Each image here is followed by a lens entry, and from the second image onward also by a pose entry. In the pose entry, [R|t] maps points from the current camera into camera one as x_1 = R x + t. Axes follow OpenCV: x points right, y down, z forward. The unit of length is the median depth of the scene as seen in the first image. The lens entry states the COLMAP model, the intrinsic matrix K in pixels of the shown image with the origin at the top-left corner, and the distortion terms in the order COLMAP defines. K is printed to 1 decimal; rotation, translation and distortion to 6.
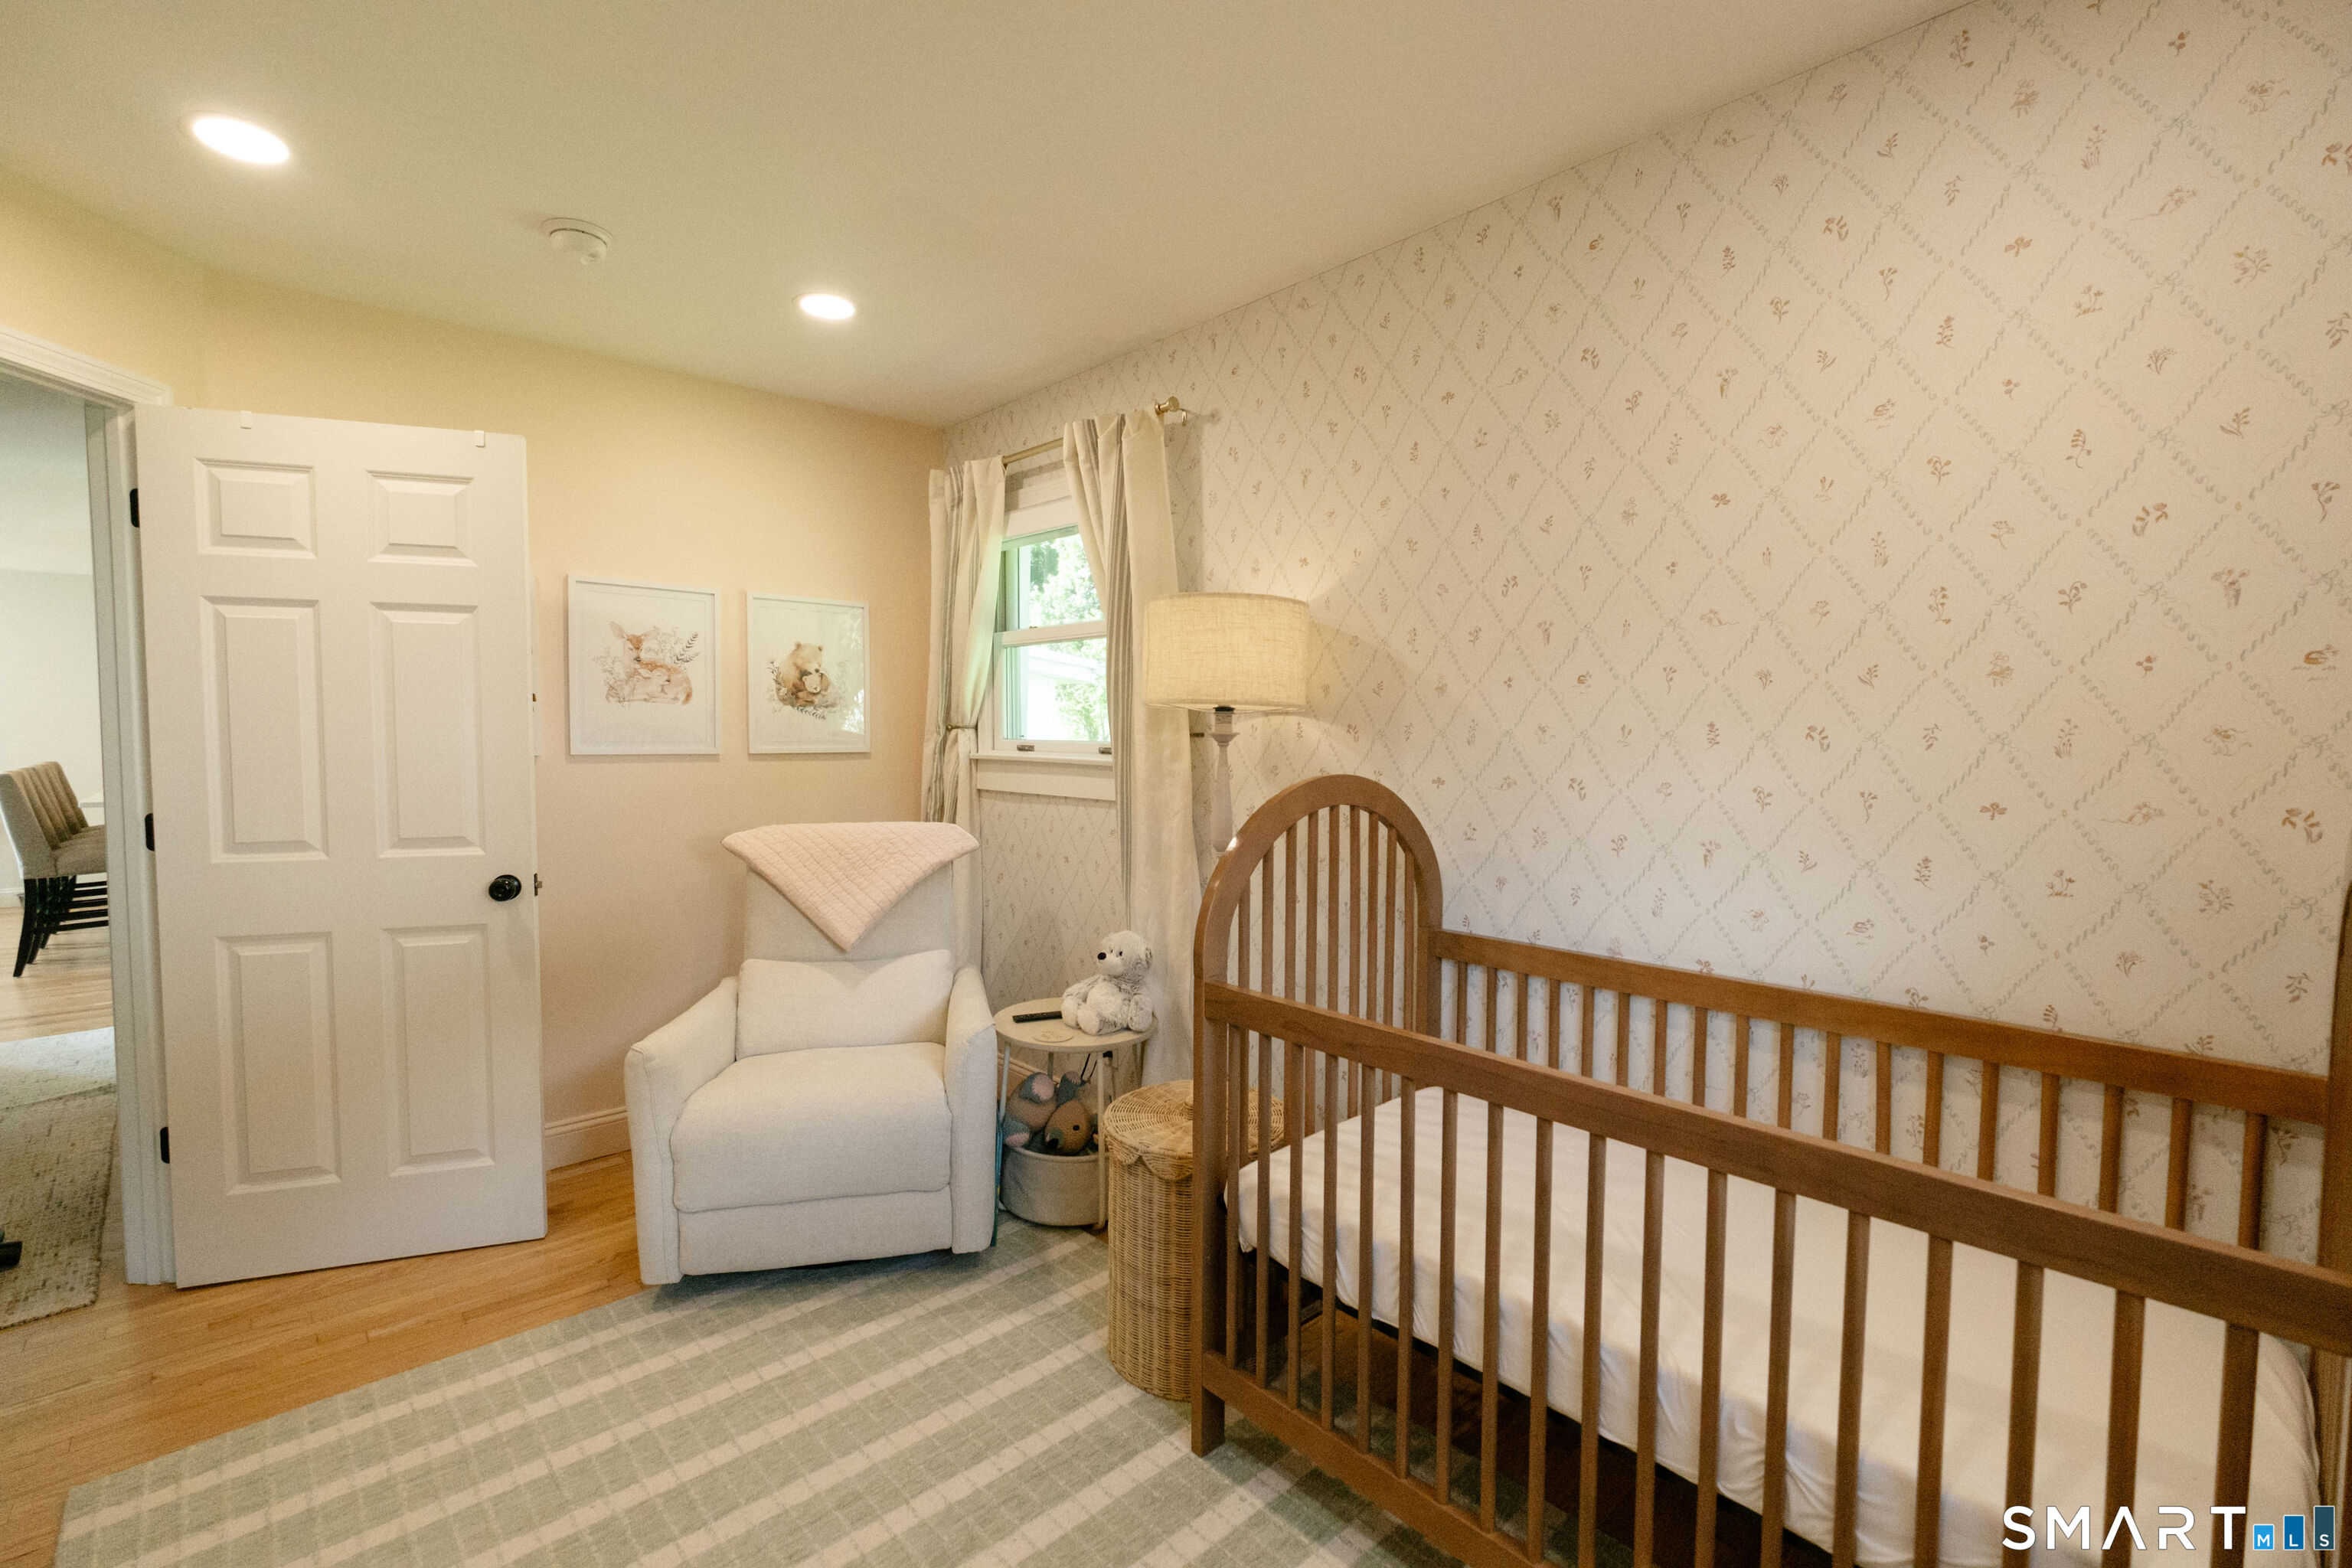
lens RADIAL K [[1026.8, 0, 1173.0], [0, 1026.8, 781.1], [0, 0, 1]] dist [-0.001615, -0.000429]
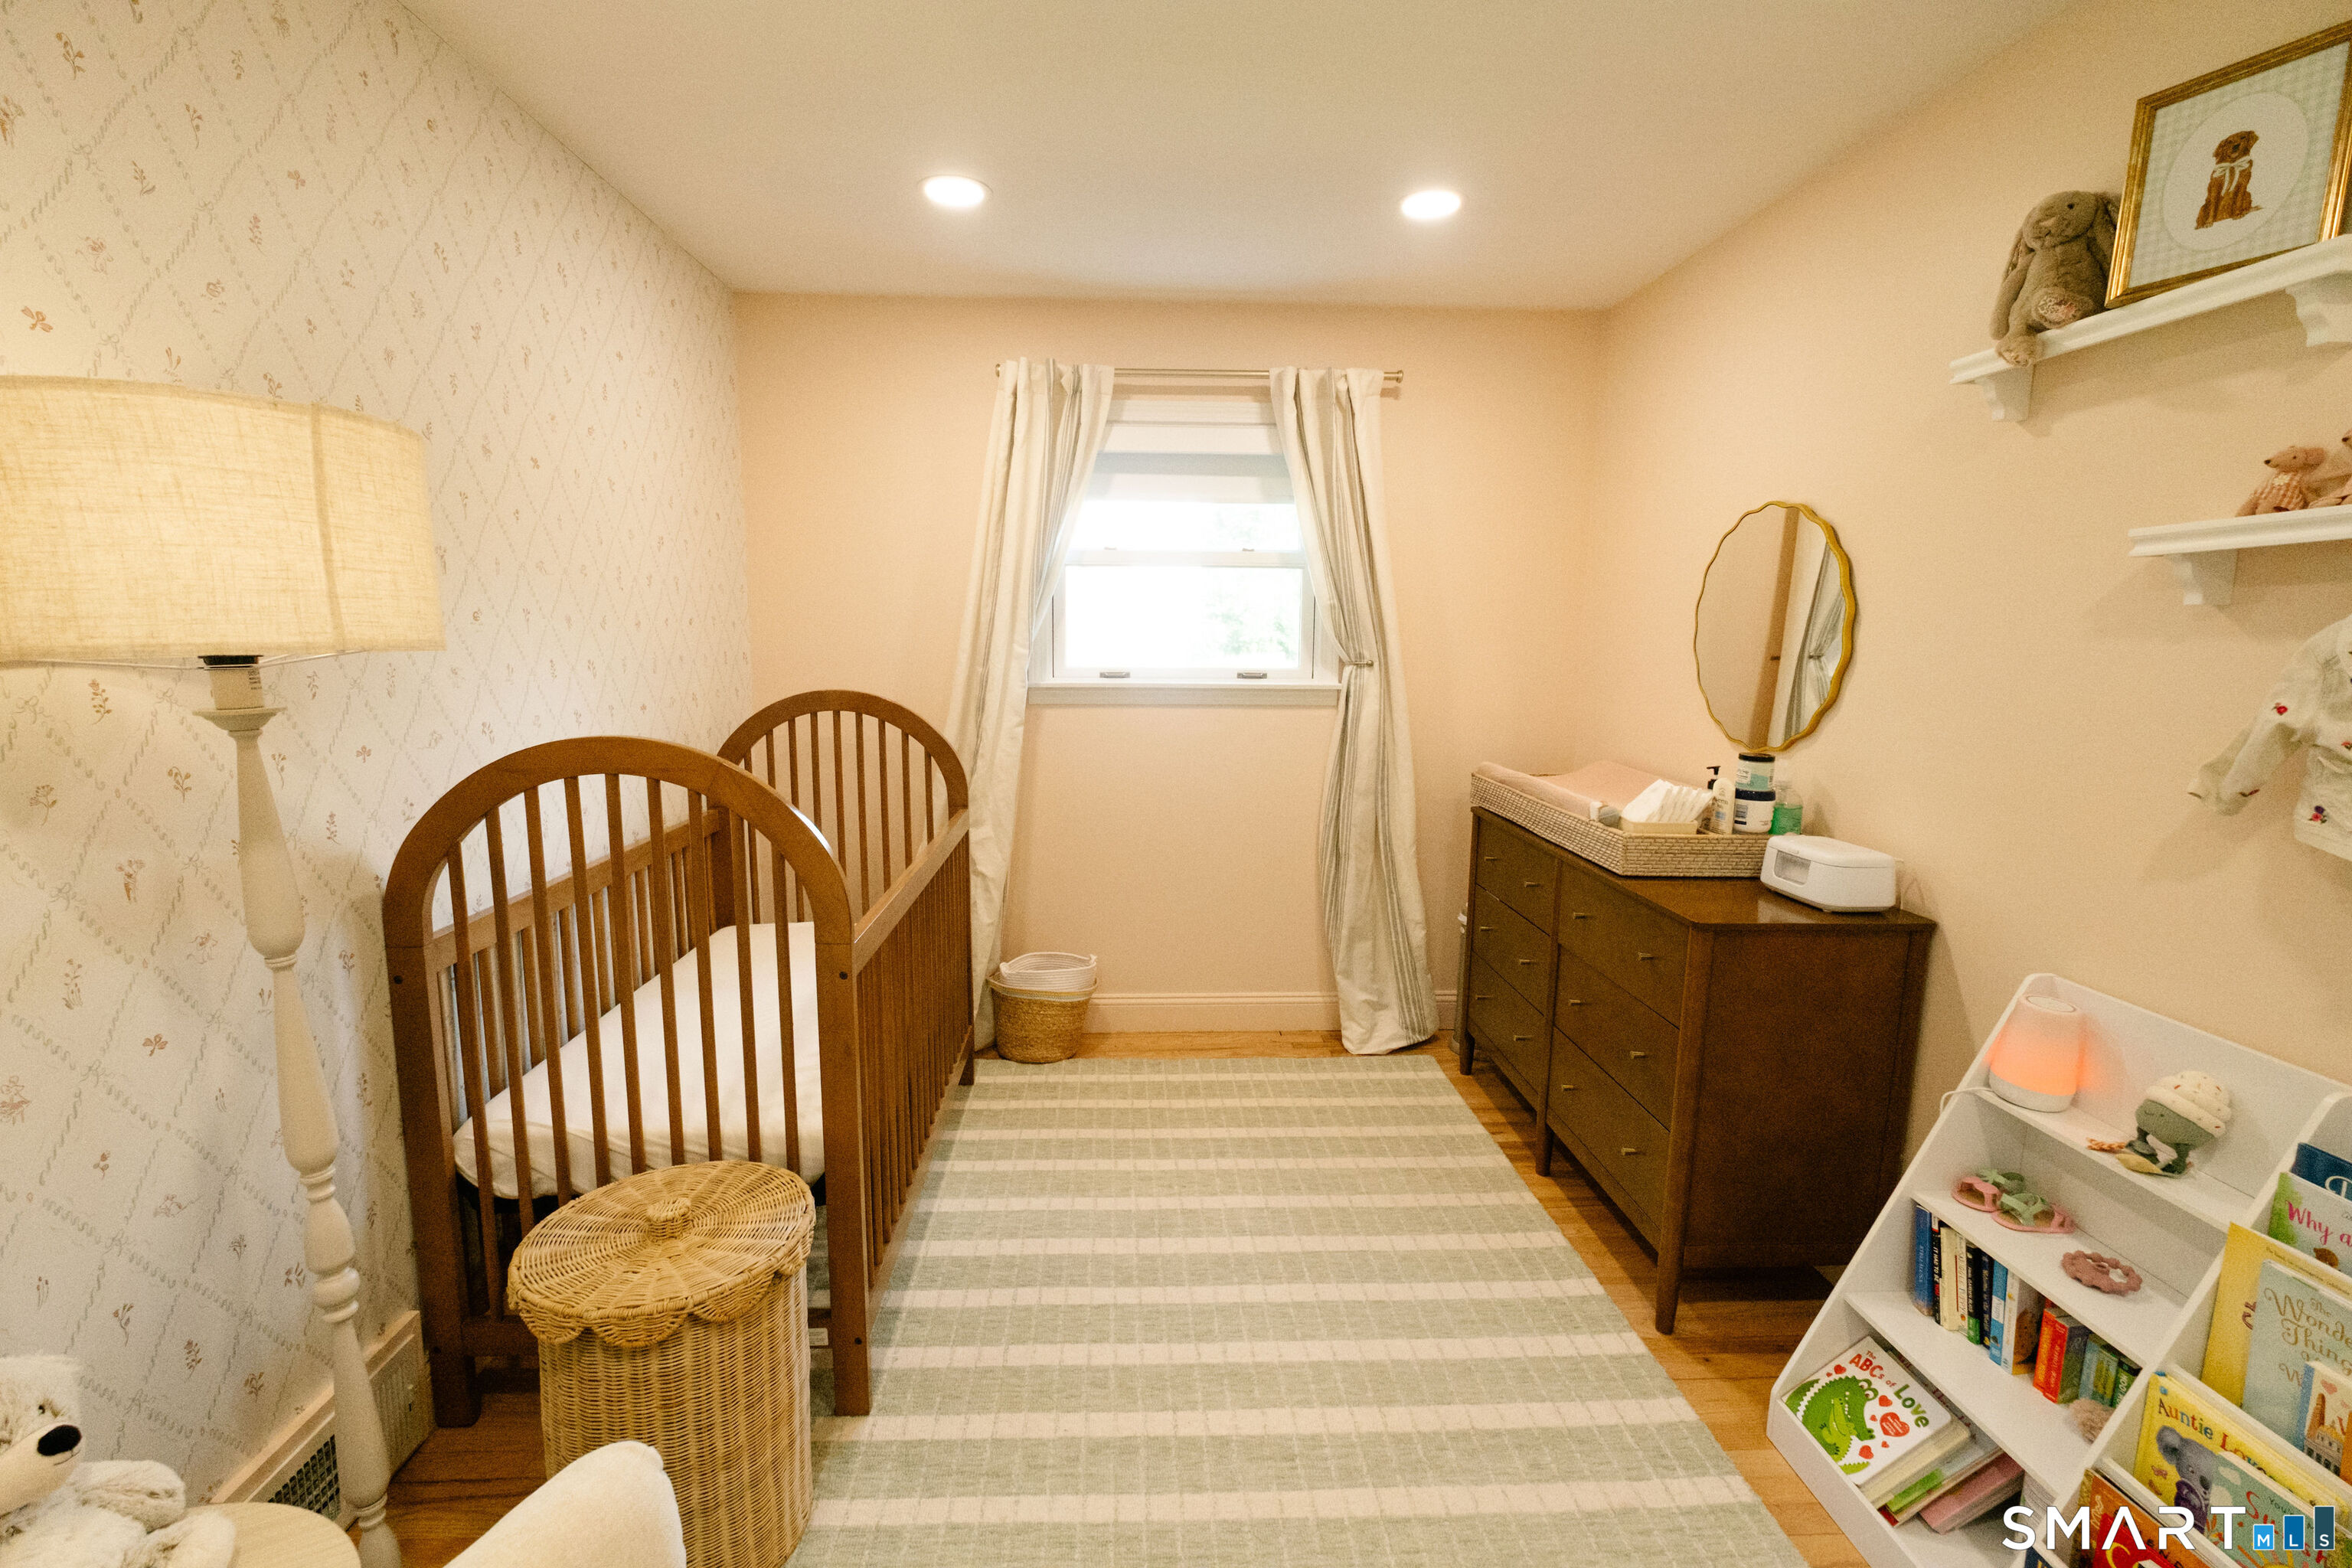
lens RADIAL K [[1026.8, 0, 1173.0], [0, 1026.8, 781.1], [0, 0, 1]] dist [-0.001615, -0.000429]
pose [[-0.766151, -0.102154, 0.634489, -0.469774], [0.023860, 0.982084, 0.186928, -0.074870], [-0.642217, 0.158354, -0.749987, 0.888646]]
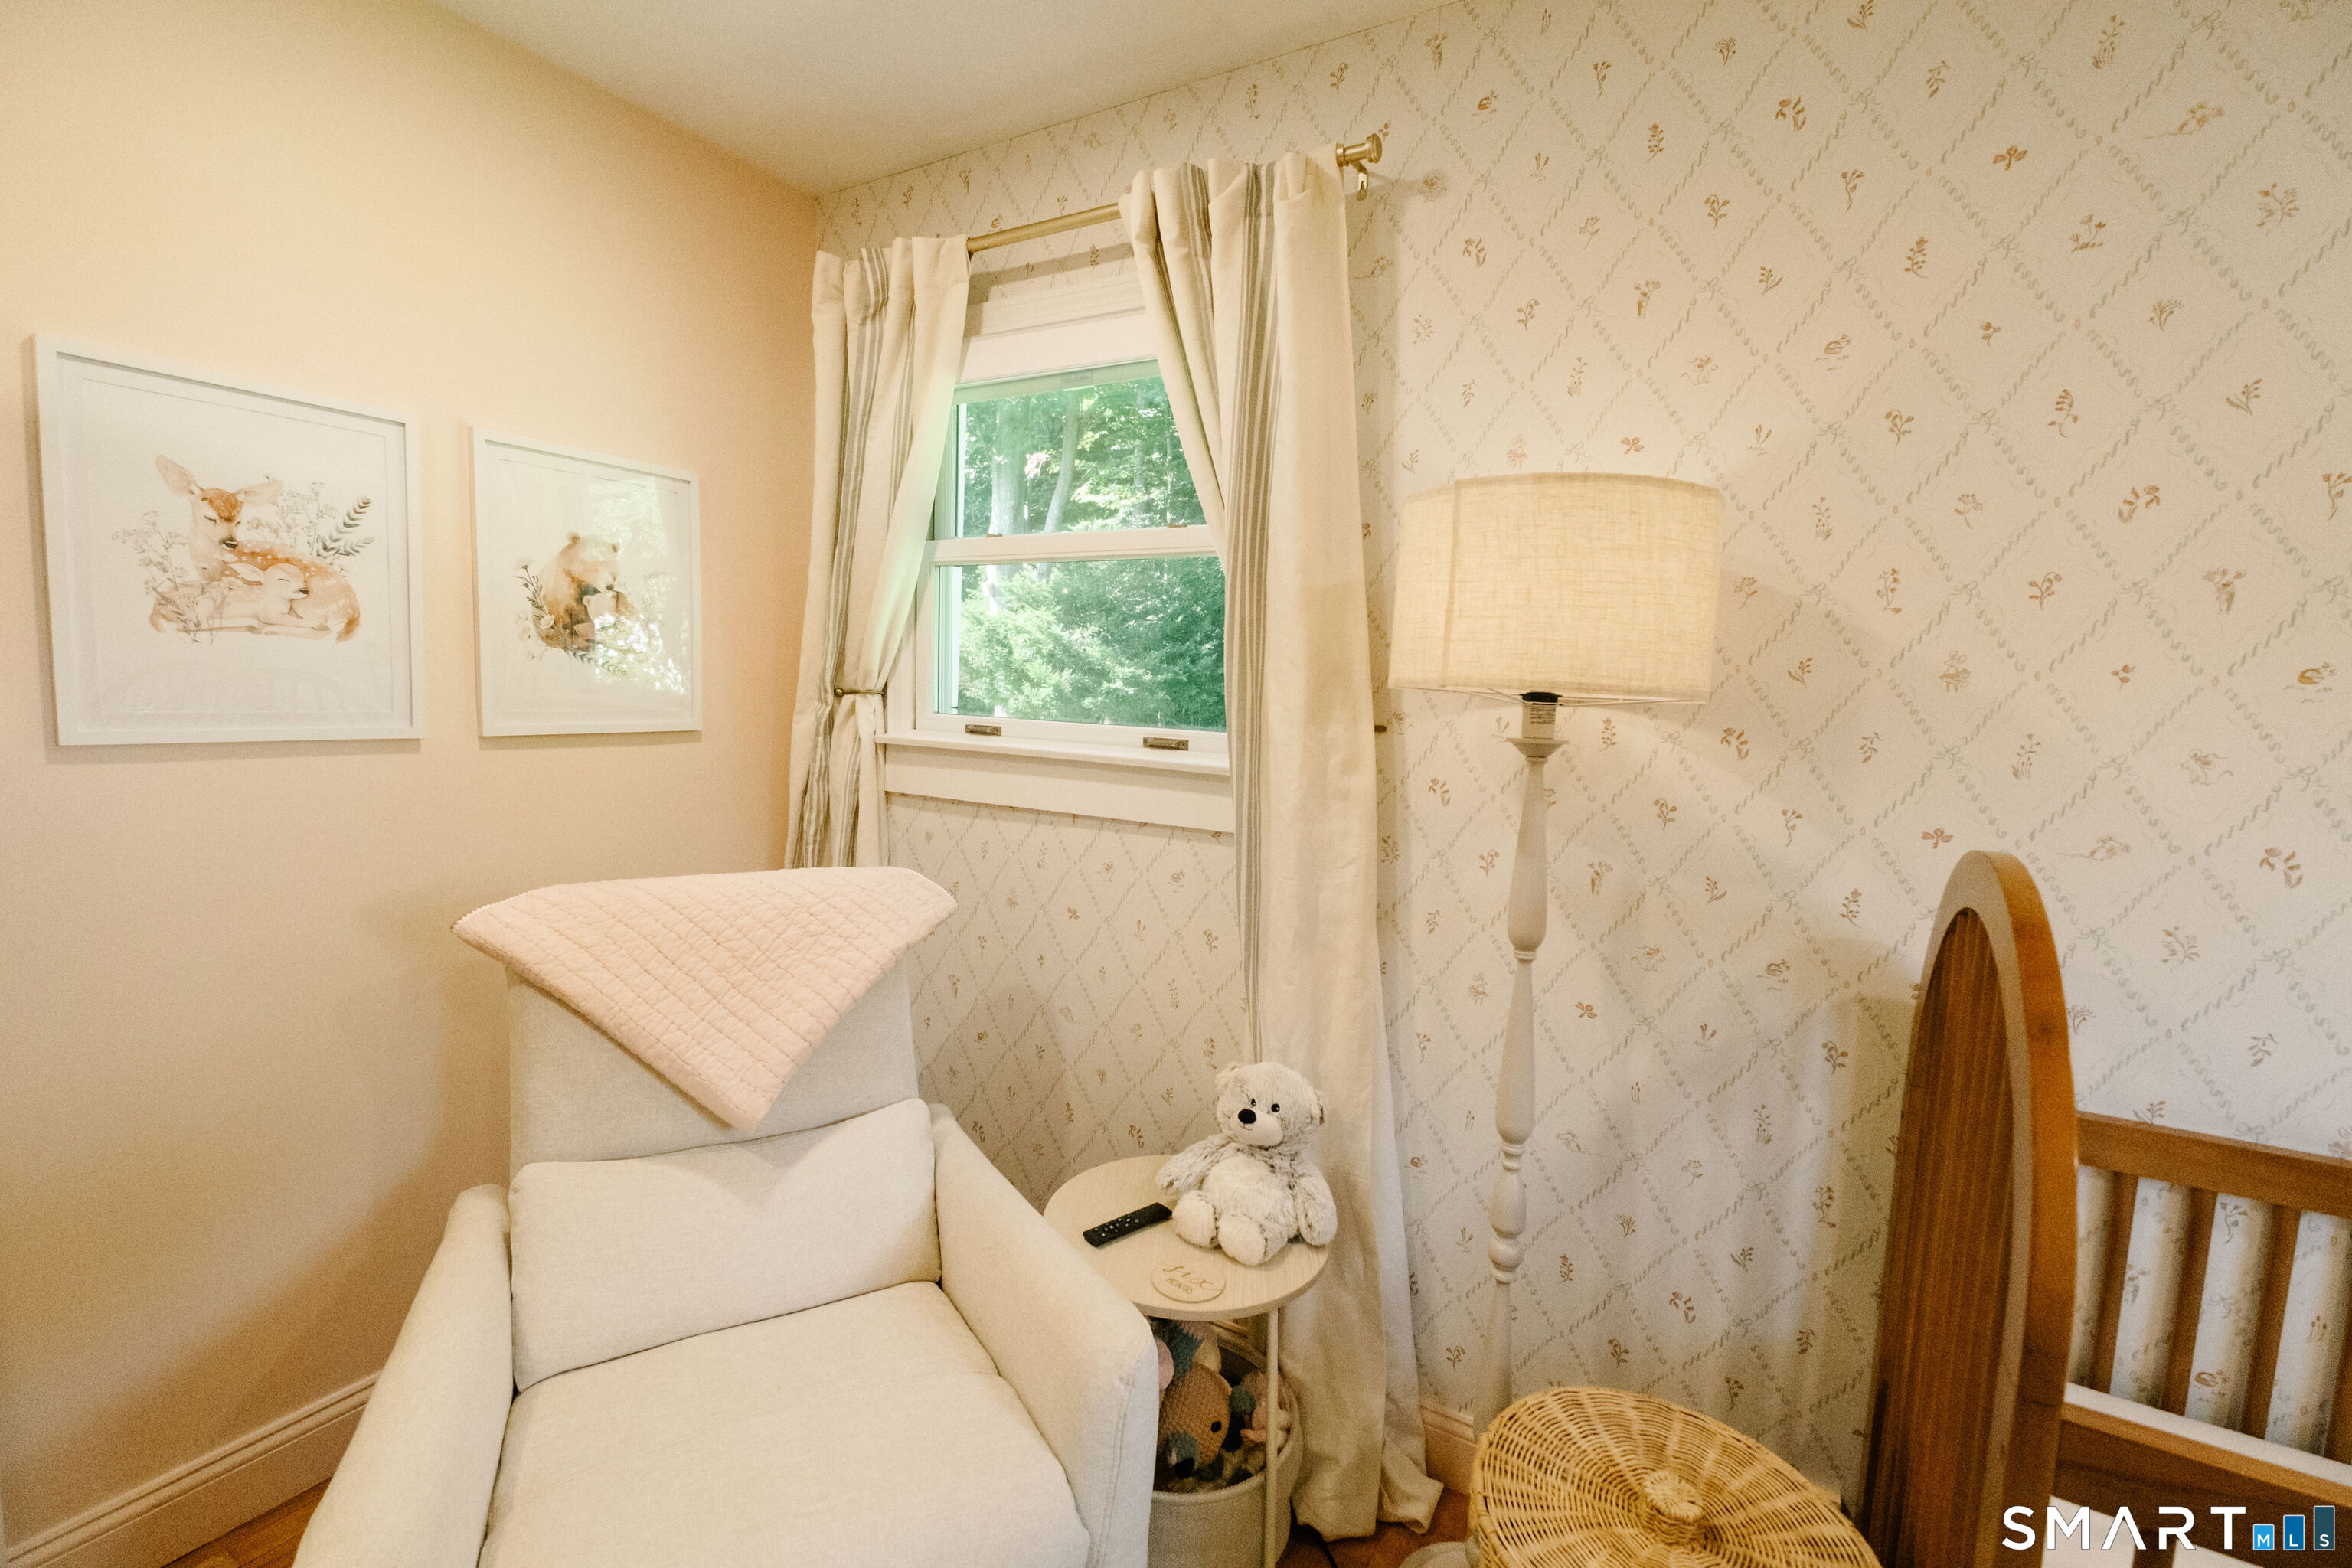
lens RADIAL K [[1026.8, 0, 1173.0], [0, 1026.8, 781.1], [0, 0, 1]] dist [-0.001615, -0.000429]
pose [[0.958203, 0.000038, 0.286089, -0.246187], [-0.015537, 0.998531, 0.051906, -0.041080], [-0.285667, -0.054182, 0.956796, 0.428243]]
